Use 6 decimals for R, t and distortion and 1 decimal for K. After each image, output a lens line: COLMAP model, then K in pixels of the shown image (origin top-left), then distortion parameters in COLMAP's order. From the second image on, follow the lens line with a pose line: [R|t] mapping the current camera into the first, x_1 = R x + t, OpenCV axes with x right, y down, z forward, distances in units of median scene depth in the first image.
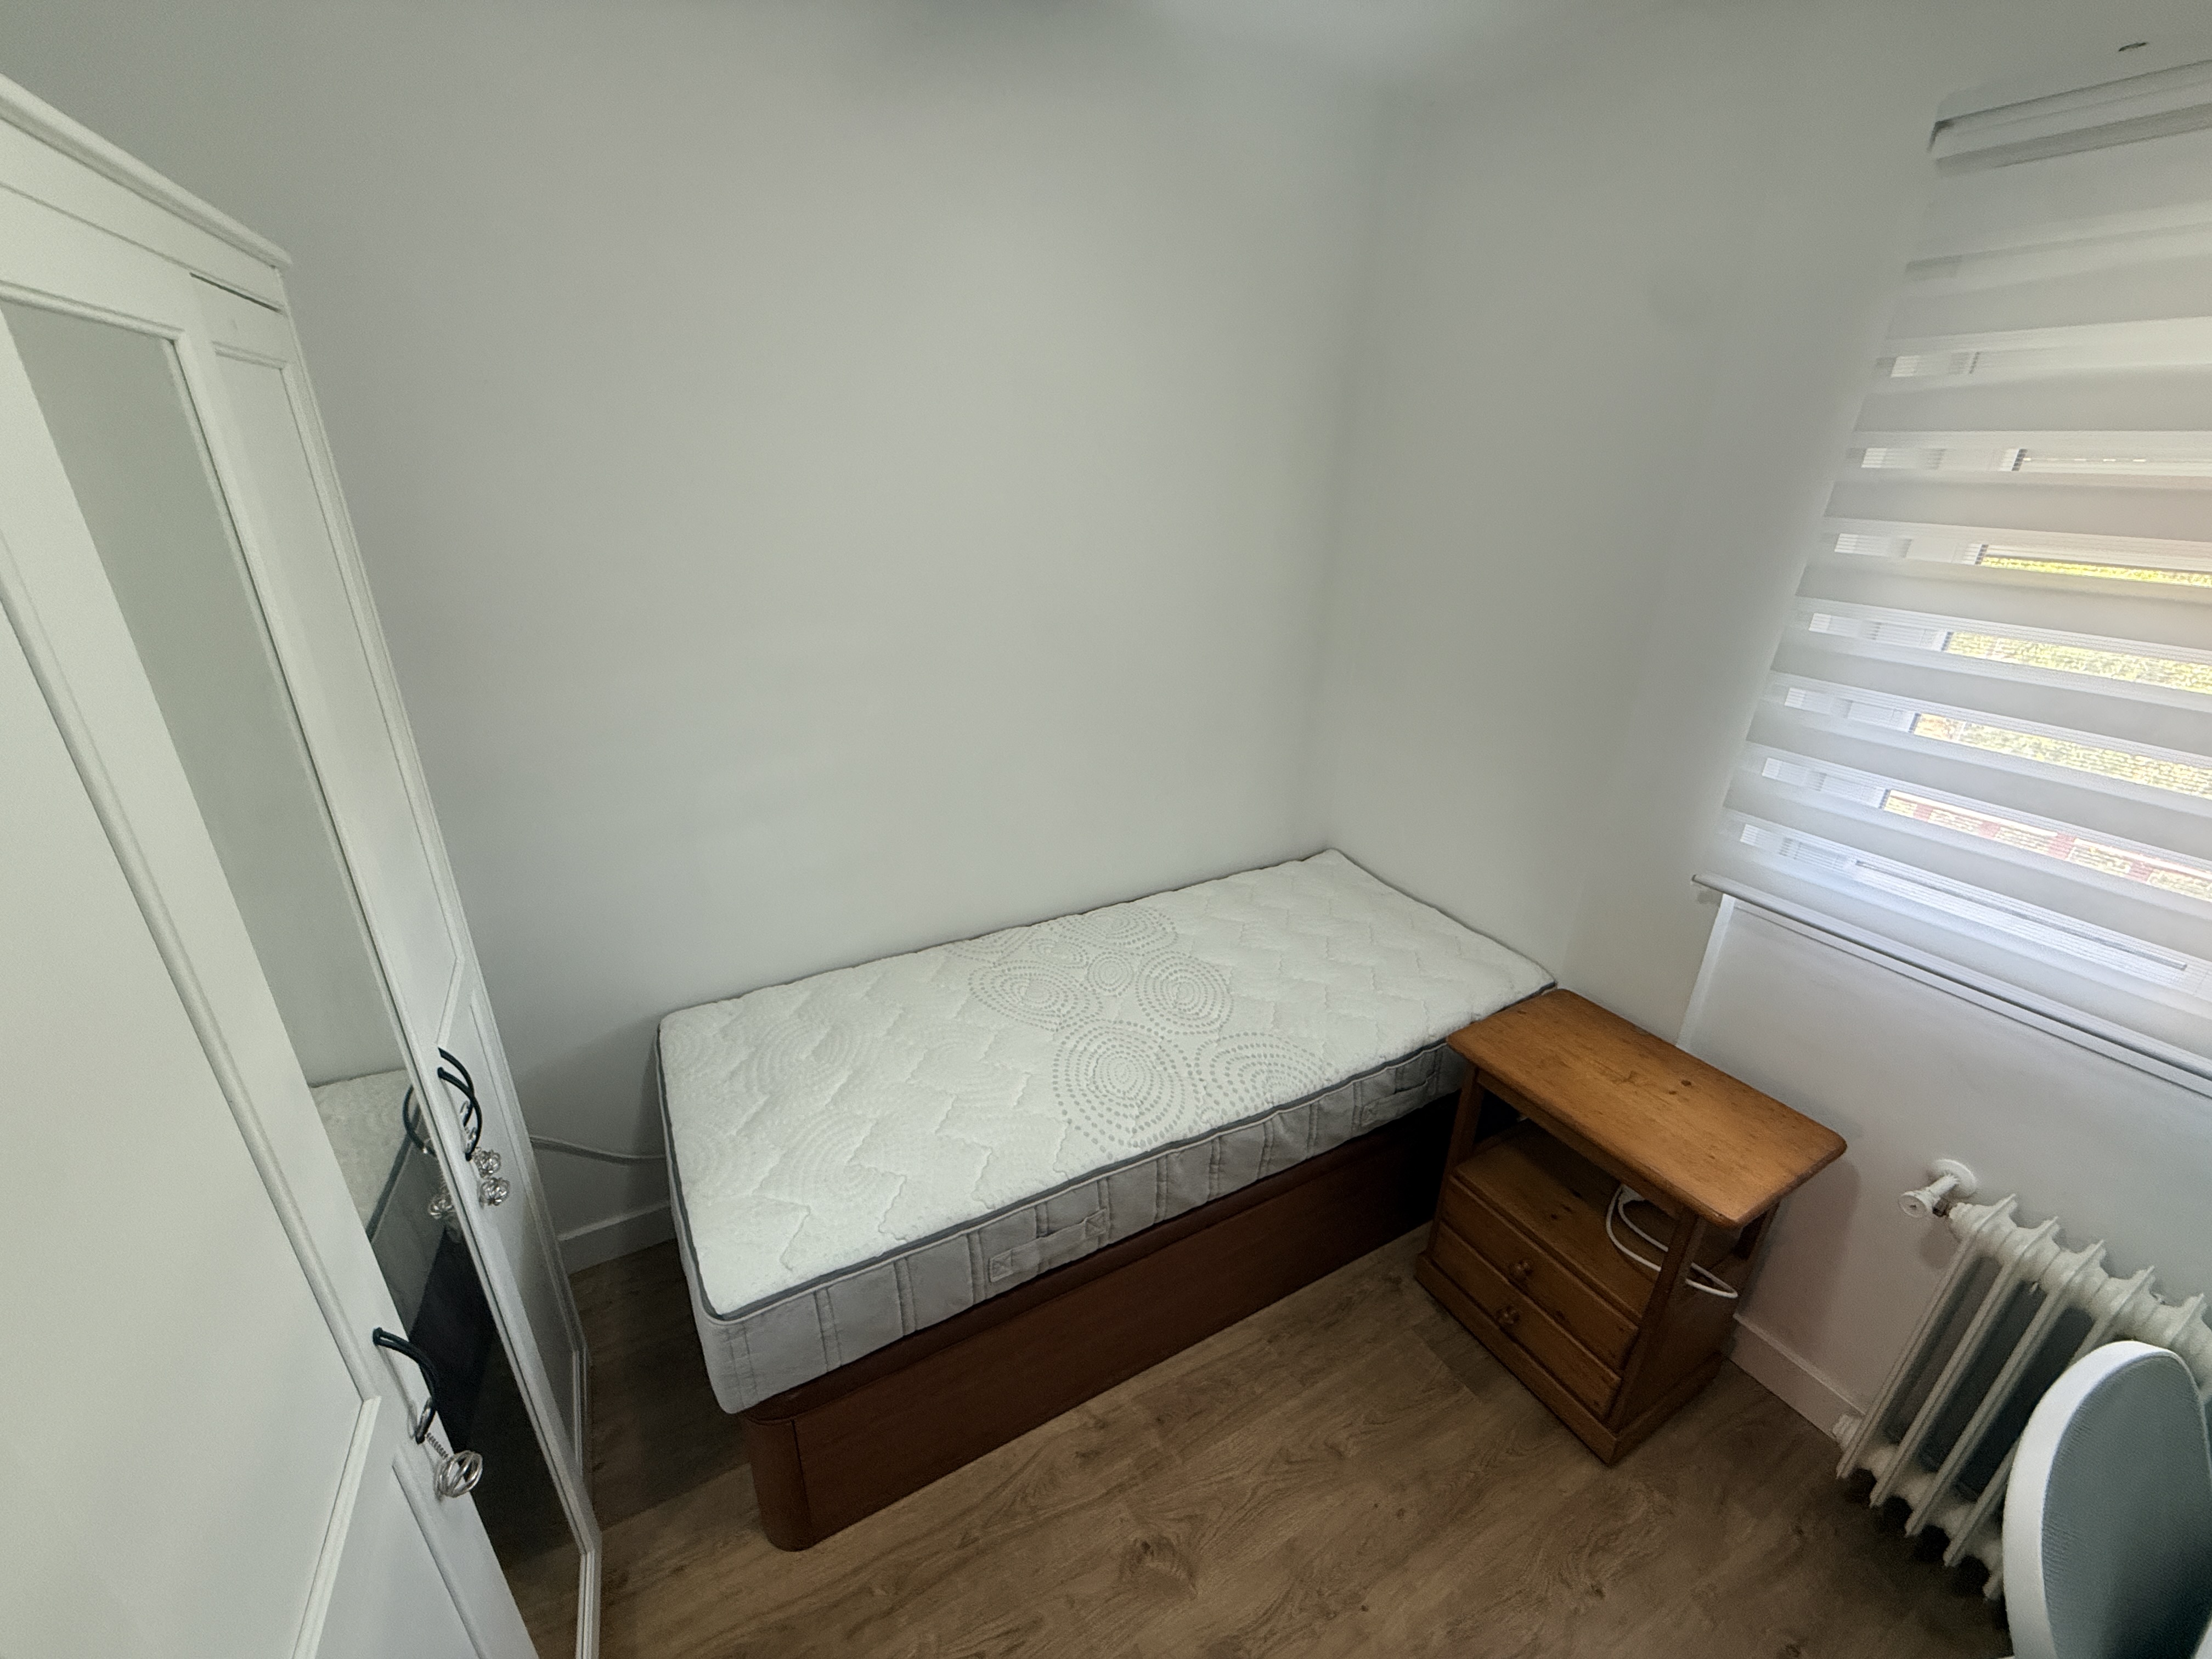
lens RADIAL K [[891.0, 0, 1097.6], [0, 891.0, 832.8], [0, 0, 1]] dist [0.002571, 0.000008]
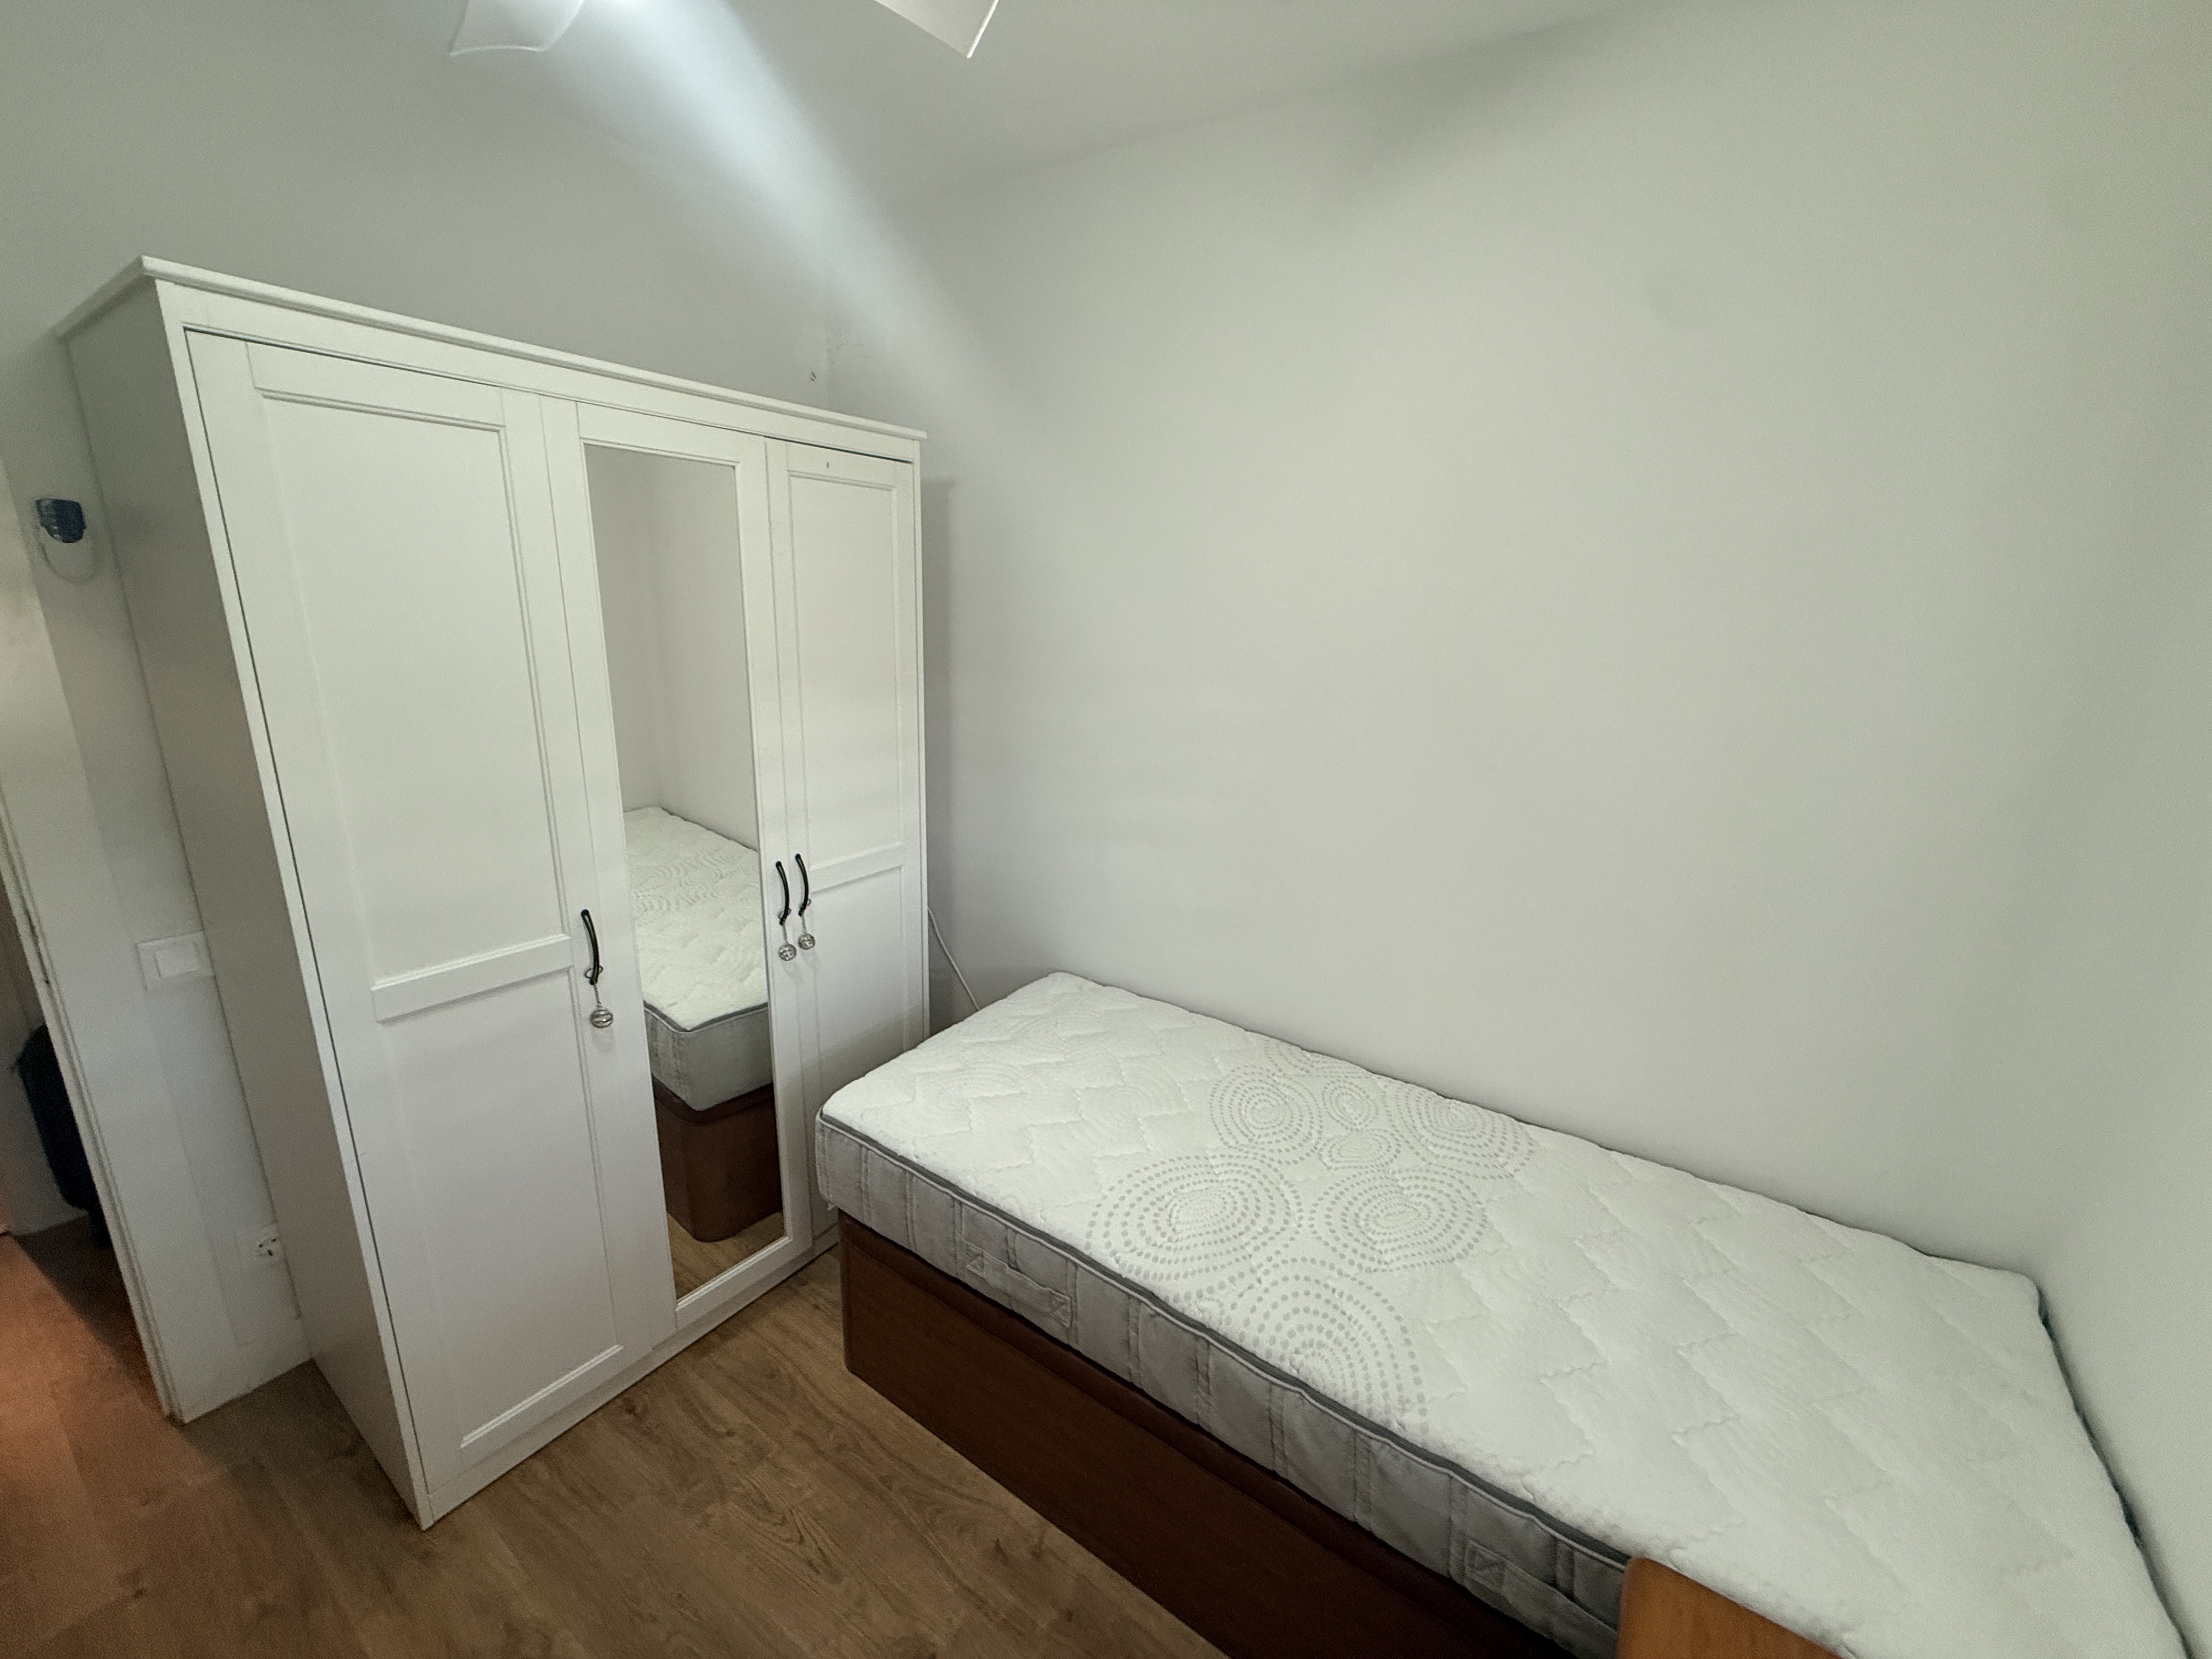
lens RADIAL K [[891.0, 0, 1103.6], [0, 891.0, 826.4], [0, 0, 1]] dist [0.002571, 0.000008]
pose [[0.445899, 0.222053, -0.867102, 0.691953], [-0.374745, 0.926062, 0.044442, -0.075802], [0.812859, 0.305126, 0.496143, 0.420577]]
